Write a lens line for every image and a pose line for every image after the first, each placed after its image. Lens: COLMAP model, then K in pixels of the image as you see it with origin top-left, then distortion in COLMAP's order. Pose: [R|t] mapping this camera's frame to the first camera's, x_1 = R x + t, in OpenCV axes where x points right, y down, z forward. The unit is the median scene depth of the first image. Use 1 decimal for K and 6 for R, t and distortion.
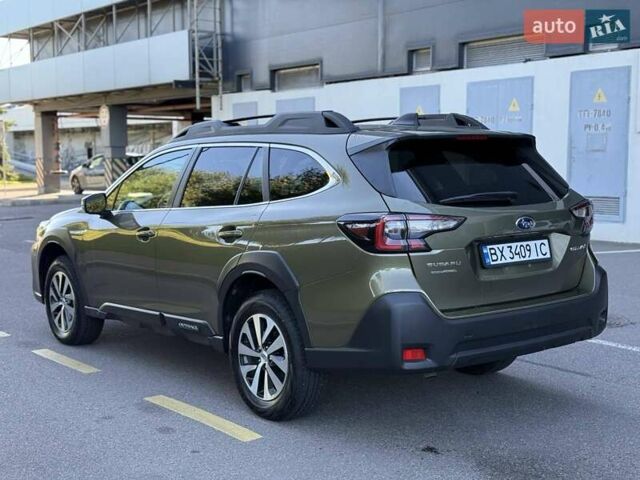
lens RADIAL K [[910.2, 0, 320.0], [0, 910.2, 240.0], [0, 0, 1]] dist [0.120525, -0.104845]
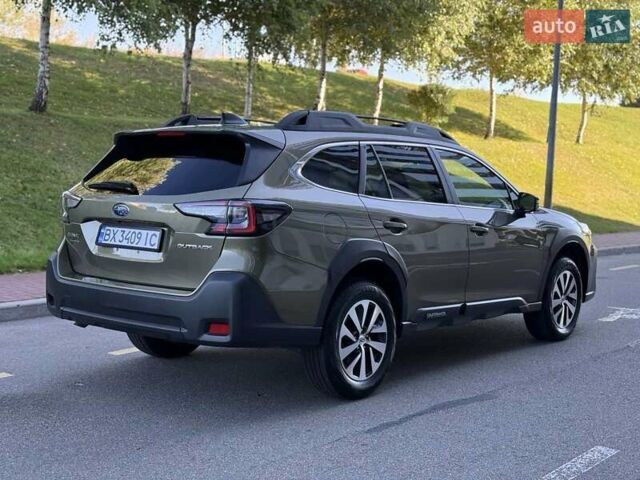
lens RADIAL K [[910.2, 0, 320.0], [0, 910.2, 240.0], [0, 0, 1]] dist [0.120525, -0.104845]
pose [[0.210552, 0.092563, -0.973191, 1.323152], [-0.117640, 0.990672, 0.068774, -0.085395], [0.970479, 0.100006, 0.219477, 0.982709]]
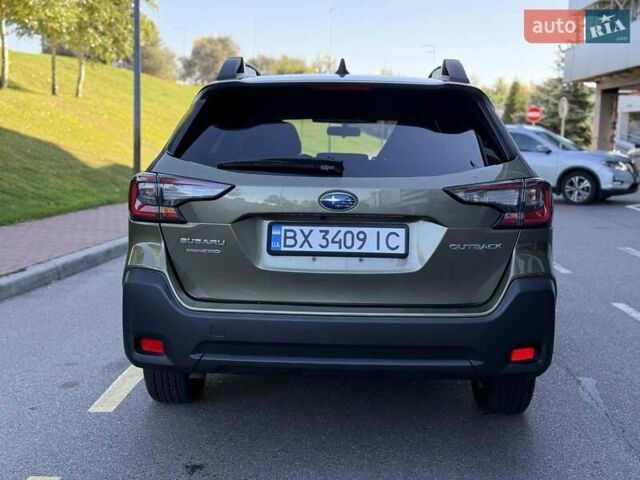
lens RADIAL K [[910.2, 0, 320.0], [0, 910.2, 240.0], [0, 0, 1]] dist [0.120525, -0.104845]
pose [[0.760452, 0.099389, -0.641744, 0.679027], [-0.088197, 0.994869, 0.049567, -0.021992], [0.643377, 0.018906, 0.765316, 0.424756]]
